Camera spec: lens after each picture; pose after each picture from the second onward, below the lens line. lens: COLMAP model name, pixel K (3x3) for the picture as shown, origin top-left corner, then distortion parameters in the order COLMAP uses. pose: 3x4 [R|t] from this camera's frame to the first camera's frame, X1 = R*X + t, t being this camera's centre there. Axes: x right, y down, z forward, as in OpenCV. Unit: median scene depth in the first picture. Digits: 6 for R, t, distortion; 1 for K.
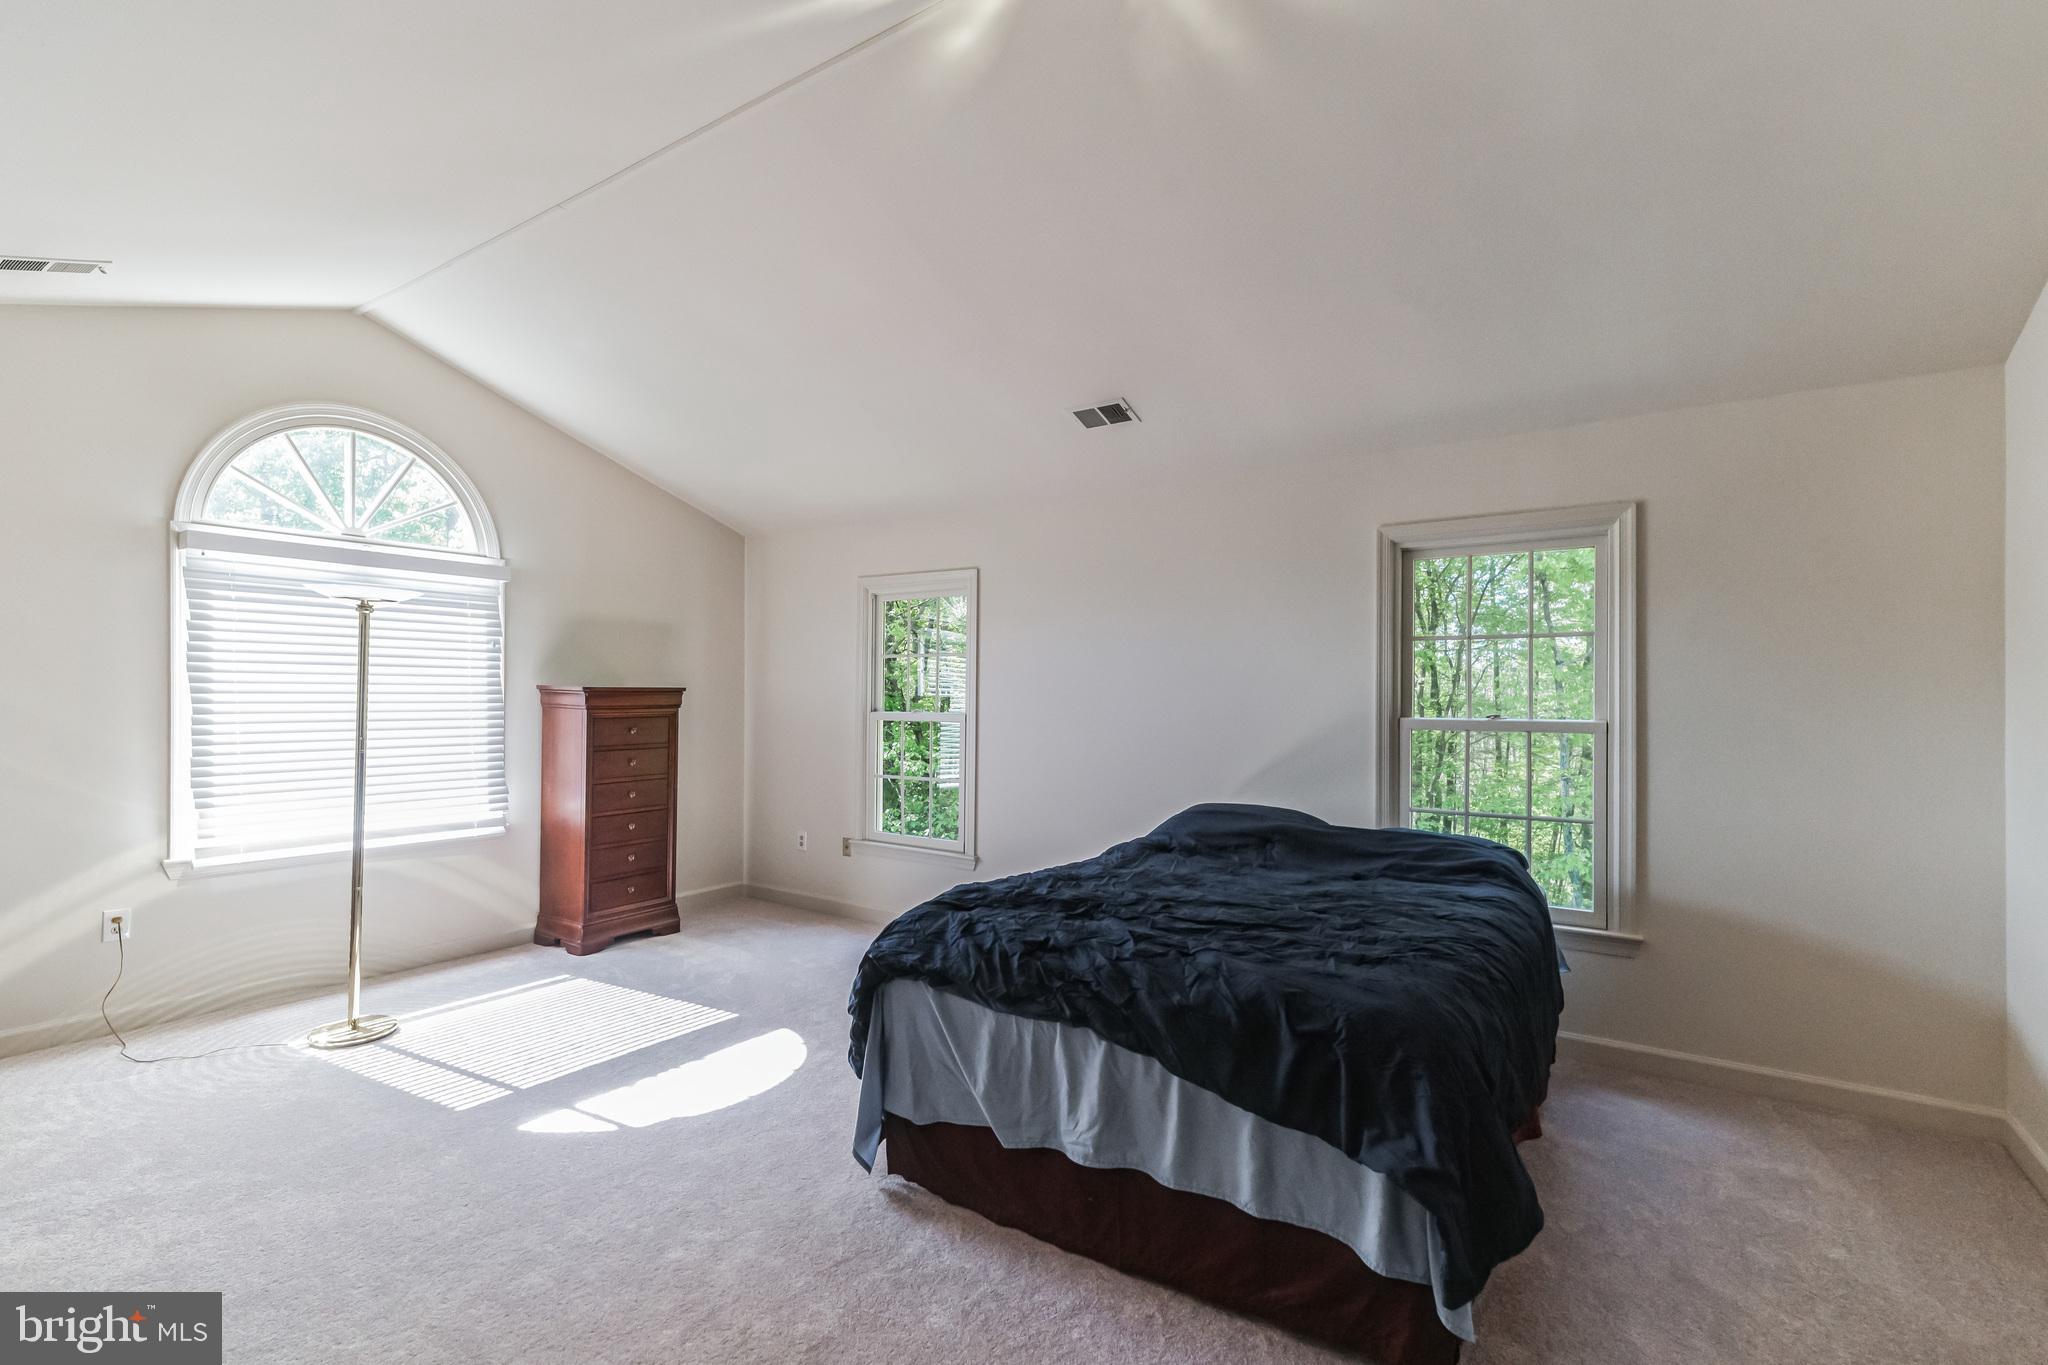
lens RADIAL K [[924.3, 0, 1032.0], [0, 924.3, 696.7], [0, 0, 1]] dist [0.021862, -0.000024]
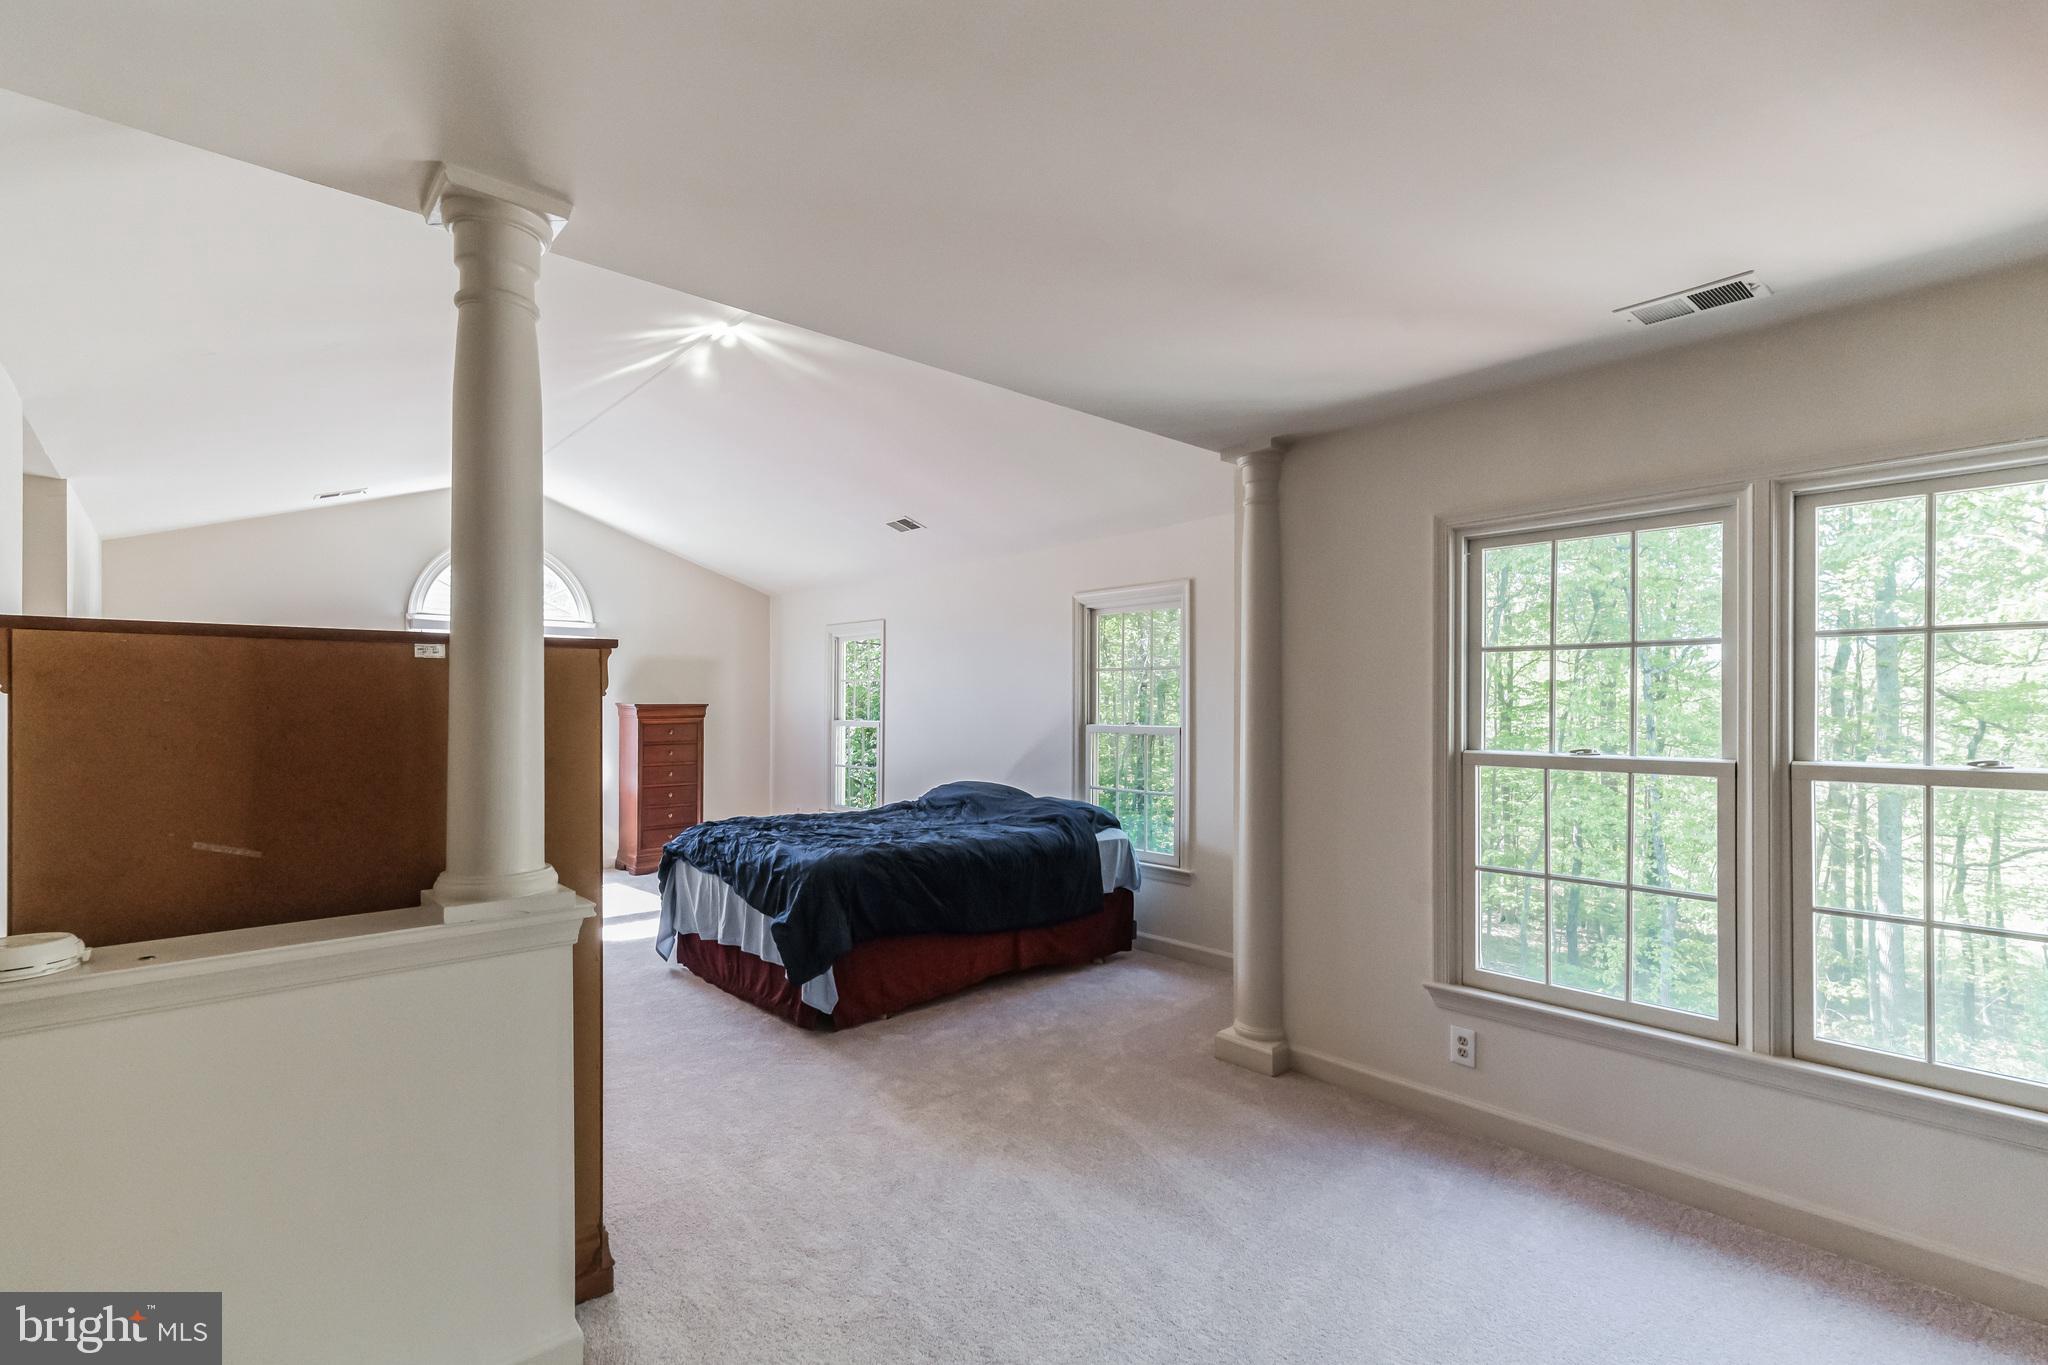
lens RADIAL K [[938.2, 0, 1022.4], [0, 938.2, 692.7], [0, 0, 1]] dist [0.000478, -0.000195]
pose [[0.967567, -0.004786, -0.252569, 0.543779], [-0.000072, 0.999815, -0.019223, 0.000881], [0.252614, 0.018618, 0.967388, -0.364267]]
